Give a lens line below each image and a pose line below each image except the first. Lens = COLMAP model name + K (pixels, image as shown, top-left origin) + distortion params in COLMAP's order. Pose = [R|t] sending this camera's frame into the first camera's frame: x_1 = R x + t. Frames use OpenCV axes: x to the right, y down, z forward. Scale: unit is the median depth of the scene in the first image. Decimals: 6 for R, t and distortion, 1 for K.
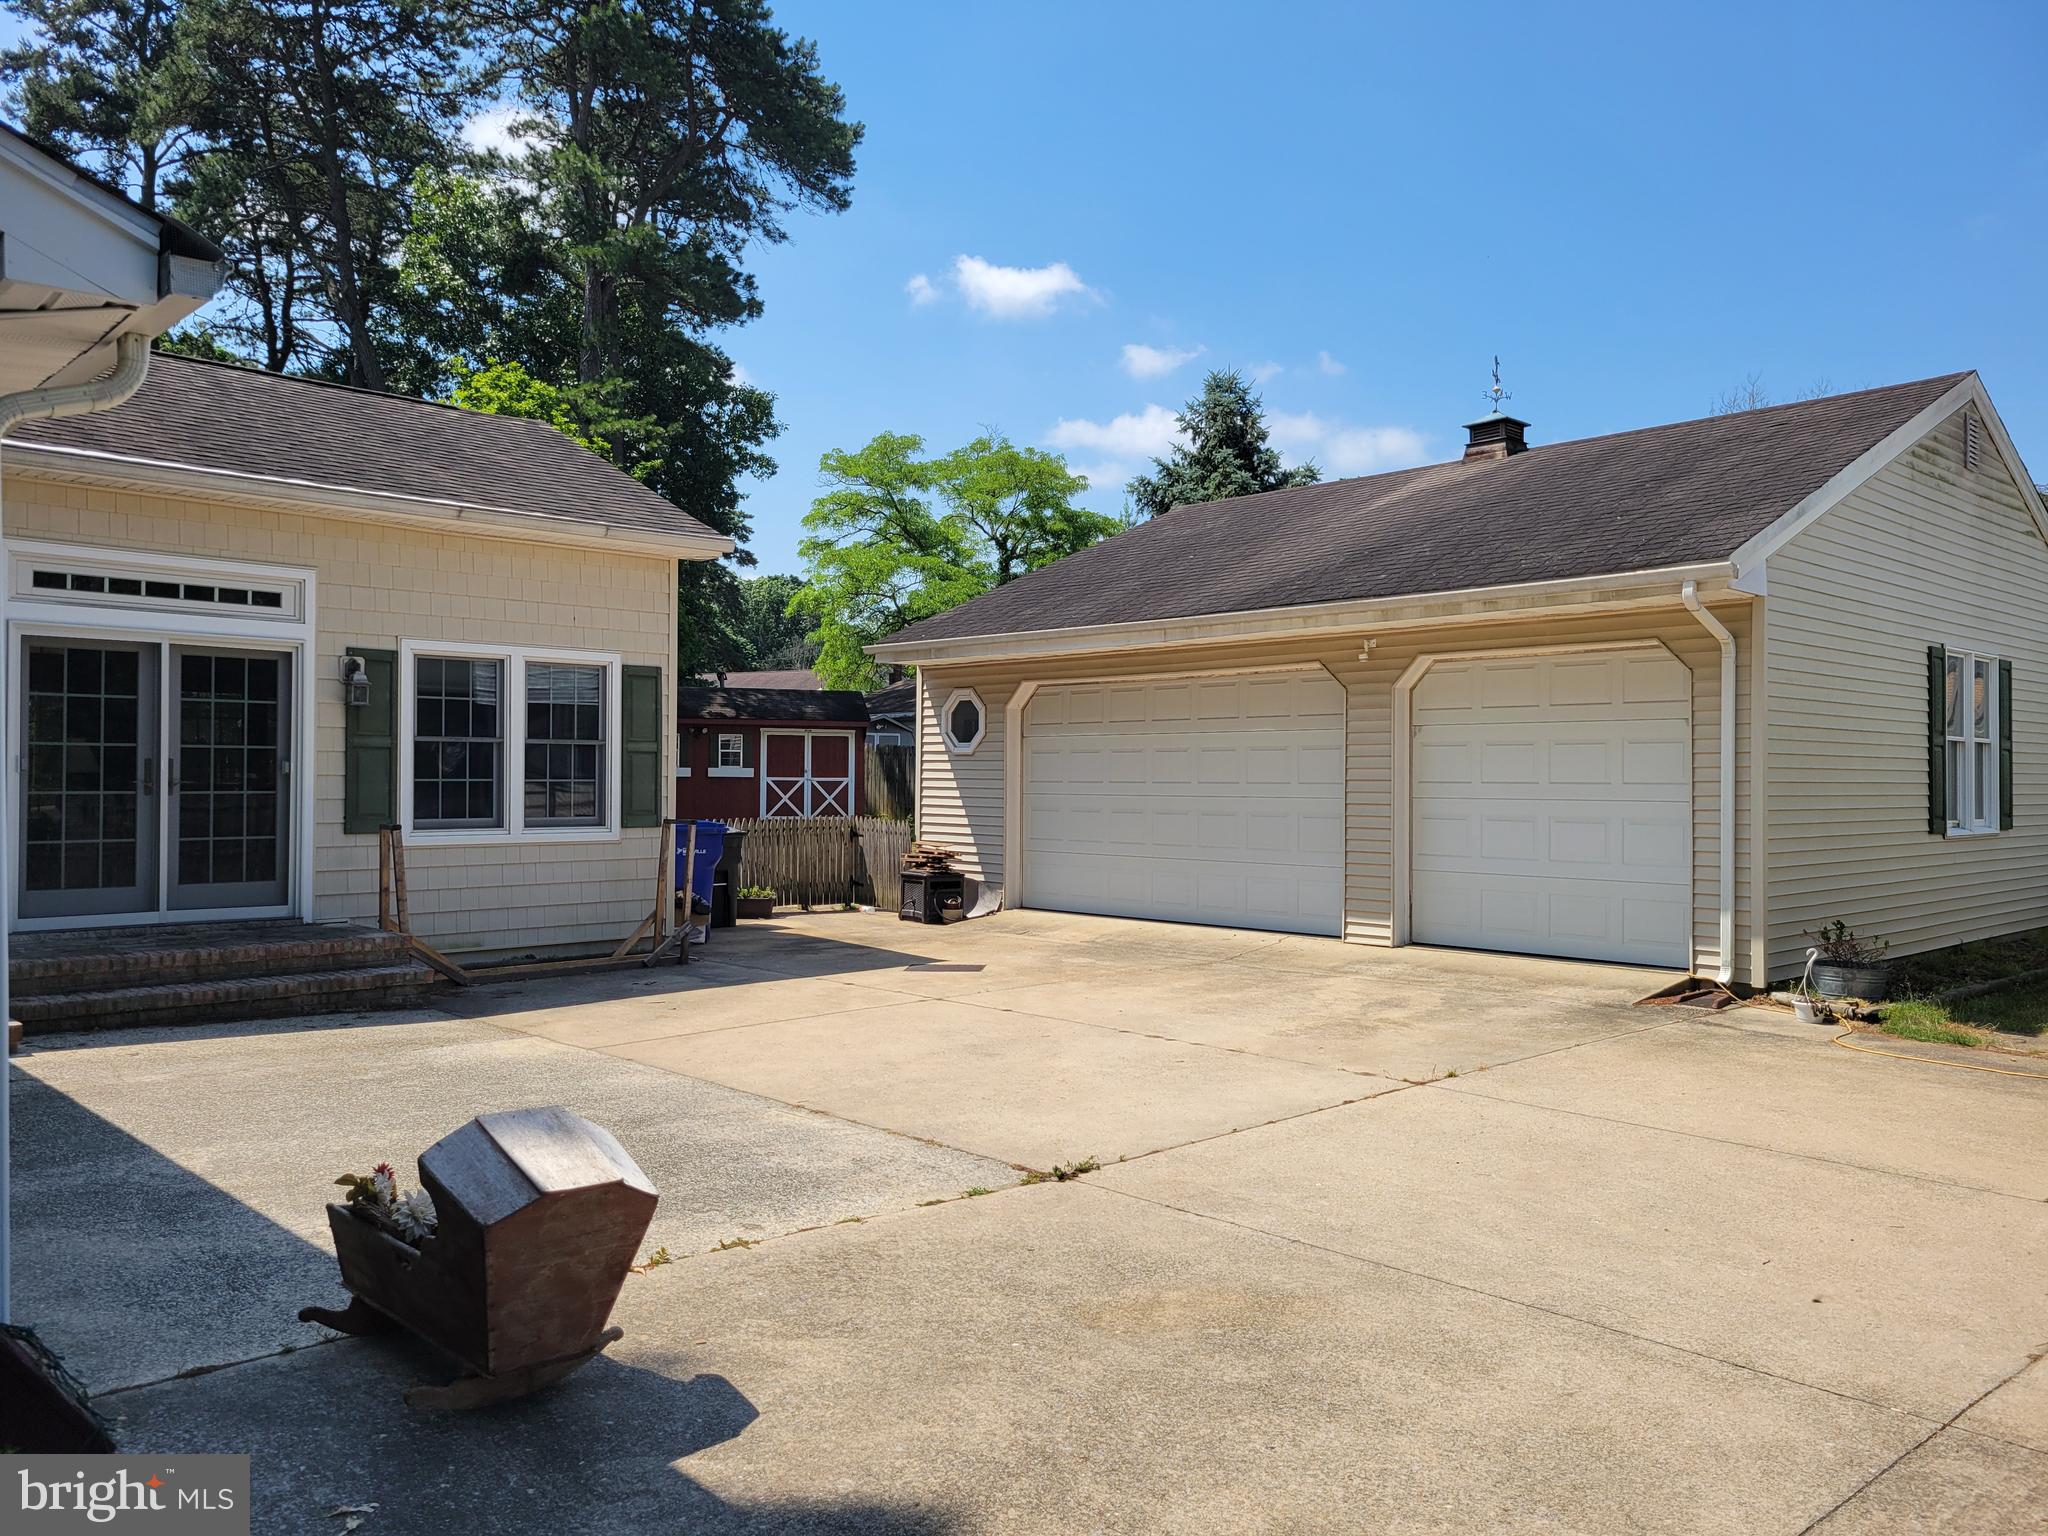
lens RADIAL K [[1574.5, 0, 1024.0], [0, 1574.5, 768.0], [0, 0, 1]] dist [0.000331, -0.000130]
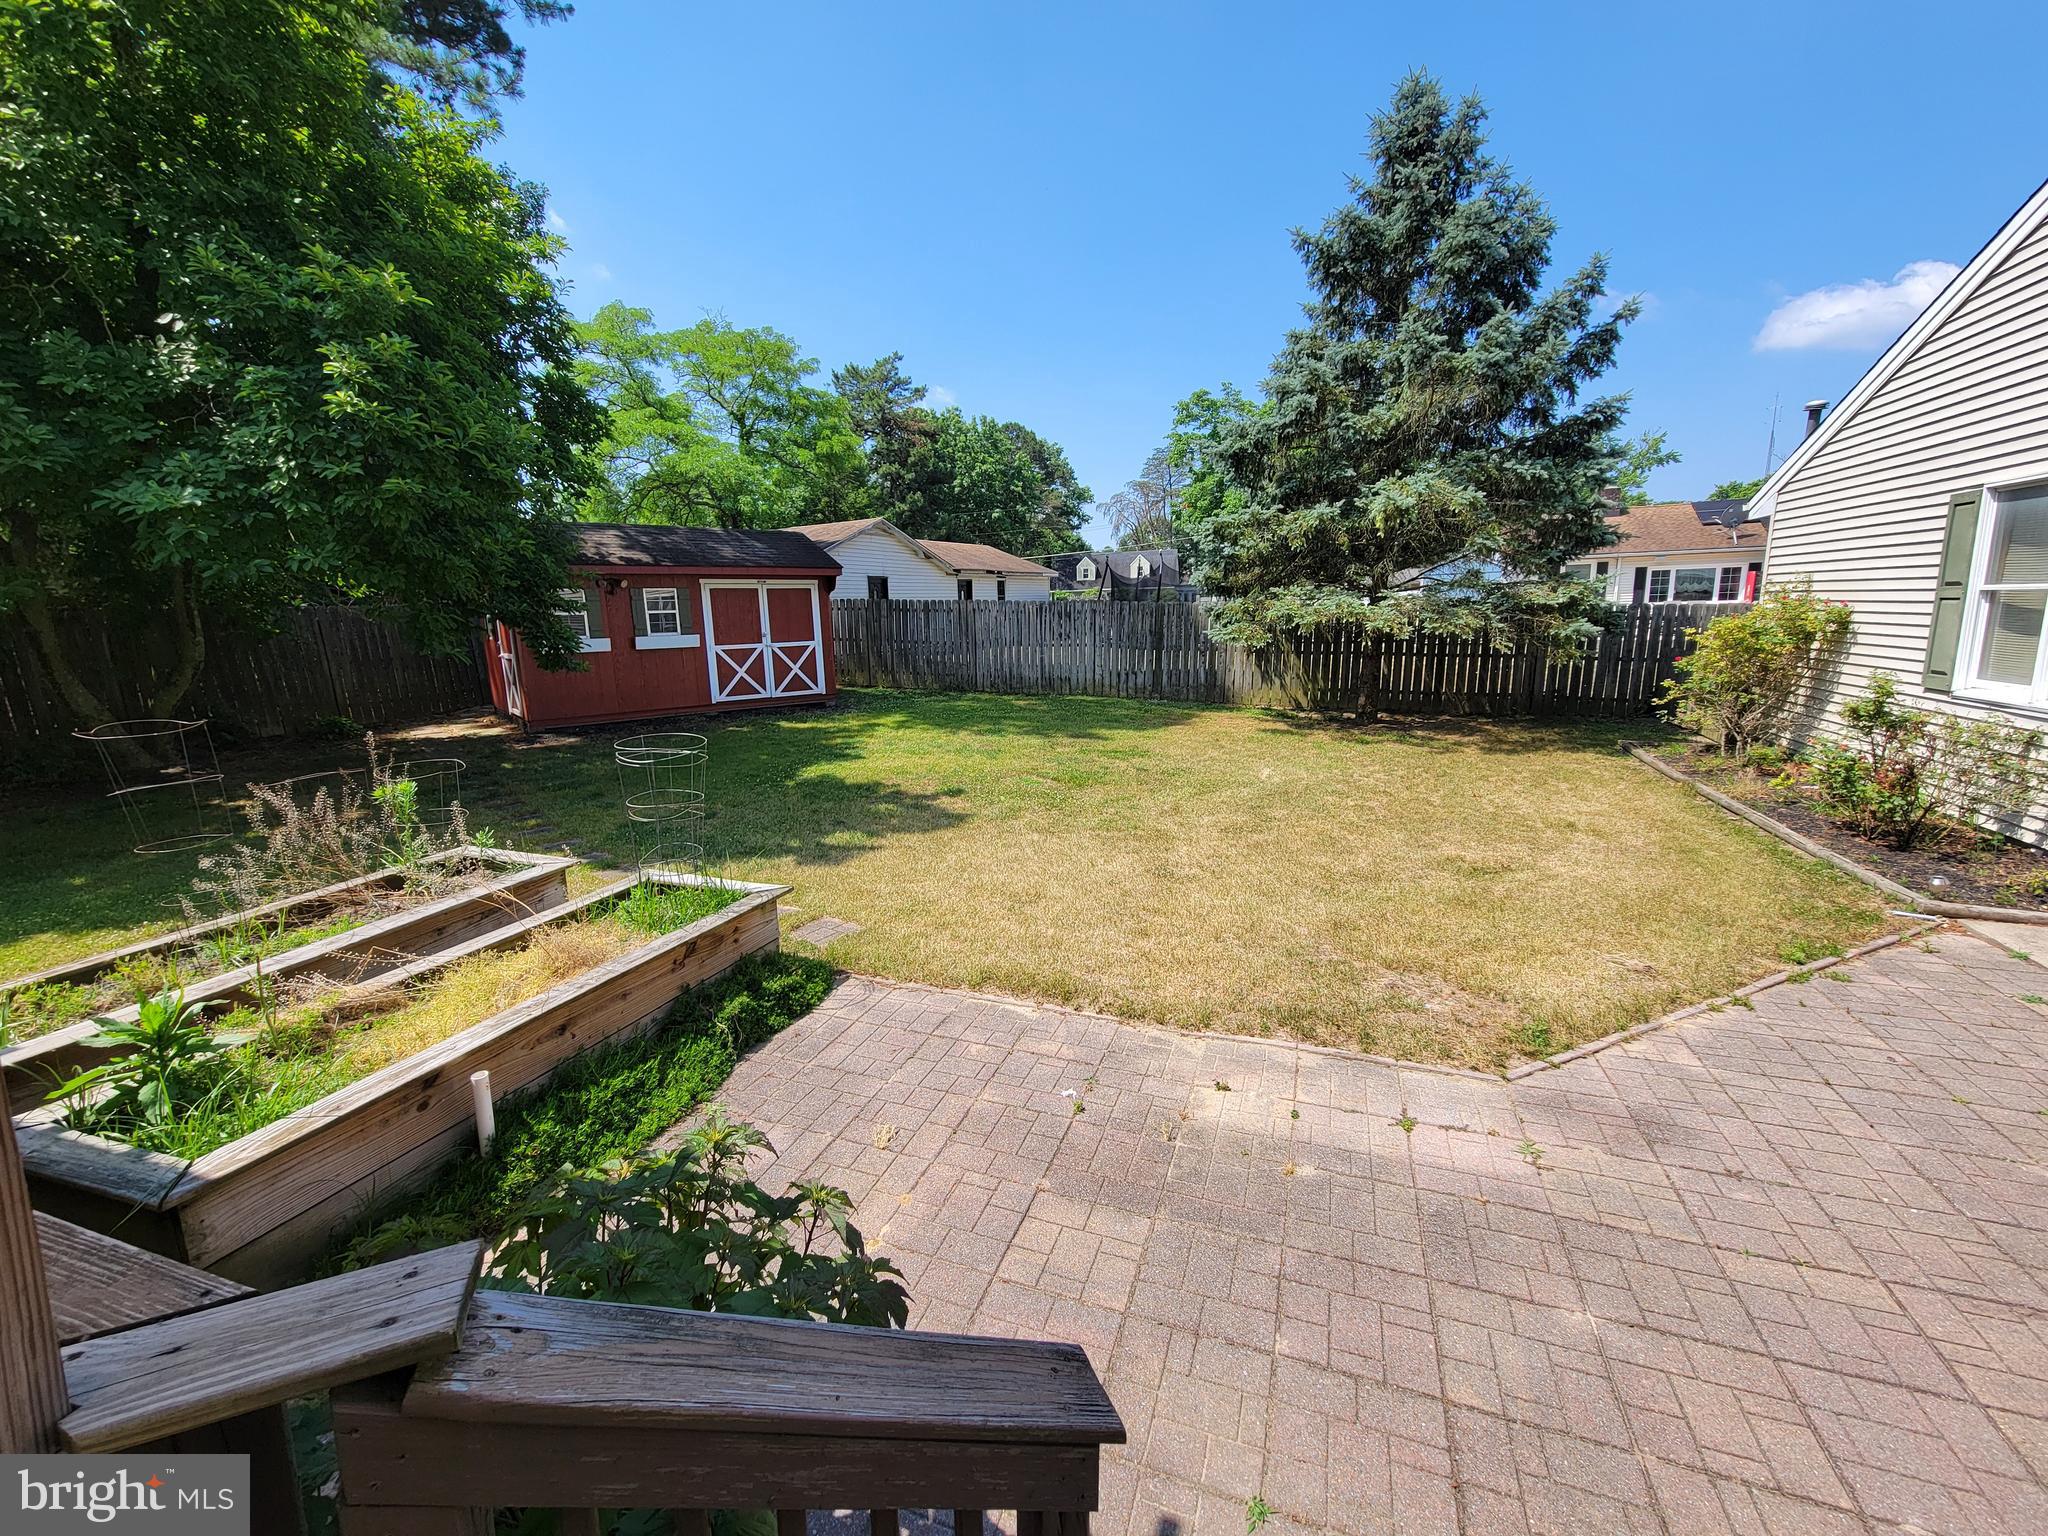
lens RADIAL K [[831.9, 0, 1022.5], [0, 831.9, 771.7], [0, 0, 1]] dist [-0.000171, 0.000040]
pose [[0.899967, -0.111893, 0.421355, -0.203024], [0.025777, 0.978468, 0.204781, -0.012745], [-0.435196, -0.173435, 0.883473, 0.565478]]
